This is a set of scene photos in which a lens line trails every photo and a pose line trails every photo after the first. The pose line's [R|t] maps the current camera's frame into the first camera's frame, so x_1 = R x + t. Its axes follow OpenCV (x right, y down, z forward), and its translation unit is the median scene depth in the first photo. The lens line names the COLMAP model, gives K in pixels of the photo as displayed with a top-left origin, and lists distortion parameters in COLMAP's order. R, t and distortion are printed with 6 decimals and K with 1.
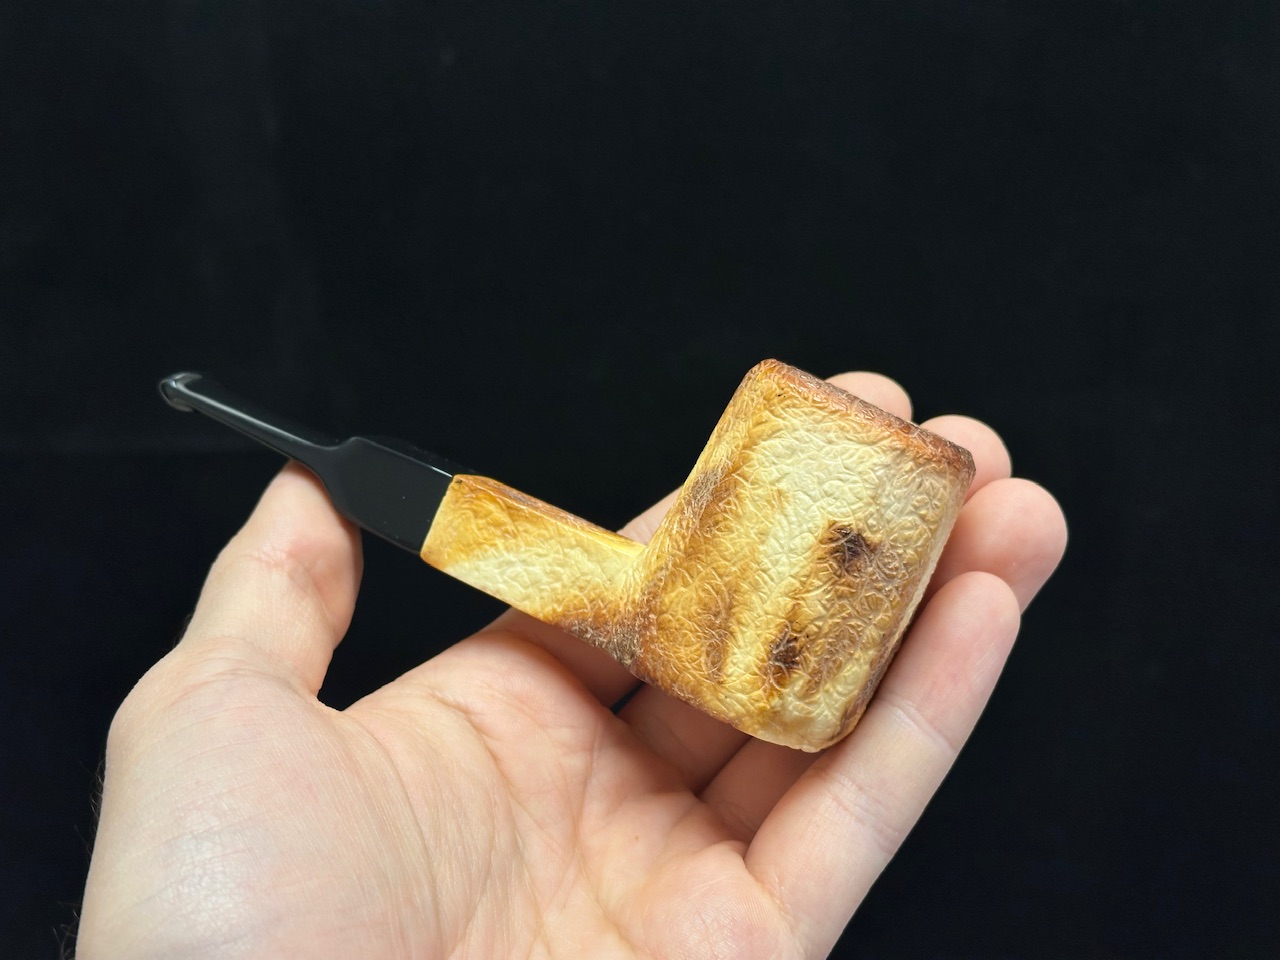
lens RADIAL K [[1792.2, 0, 640.0], [0, 1792.2, 480.0], [0, 0, 1]] dist [0.002621, -0.004595]
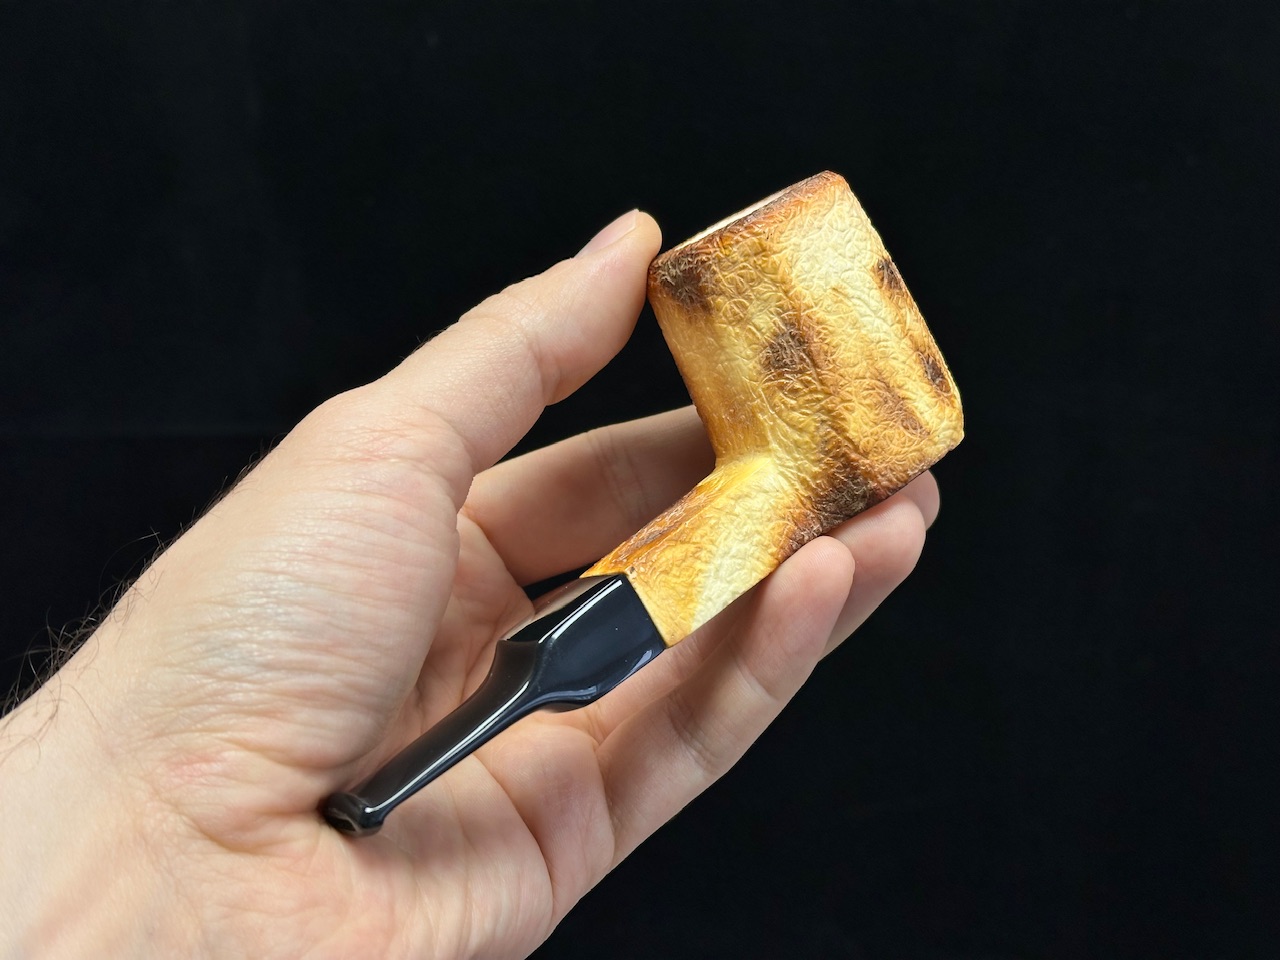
lens RADIAL K [[1792.2, 0, 640.0], [0, 1792.2, 480.0], [0, 0, 1]] dist [0.002621, -0.004595]
pose [[0.297450, -0.747456, 0.593998, -0.706780], [0.730416, 0.578813, 0.362585, -0.415523], [-0.614830, 0.326015, 0.718121, 0.304807]]
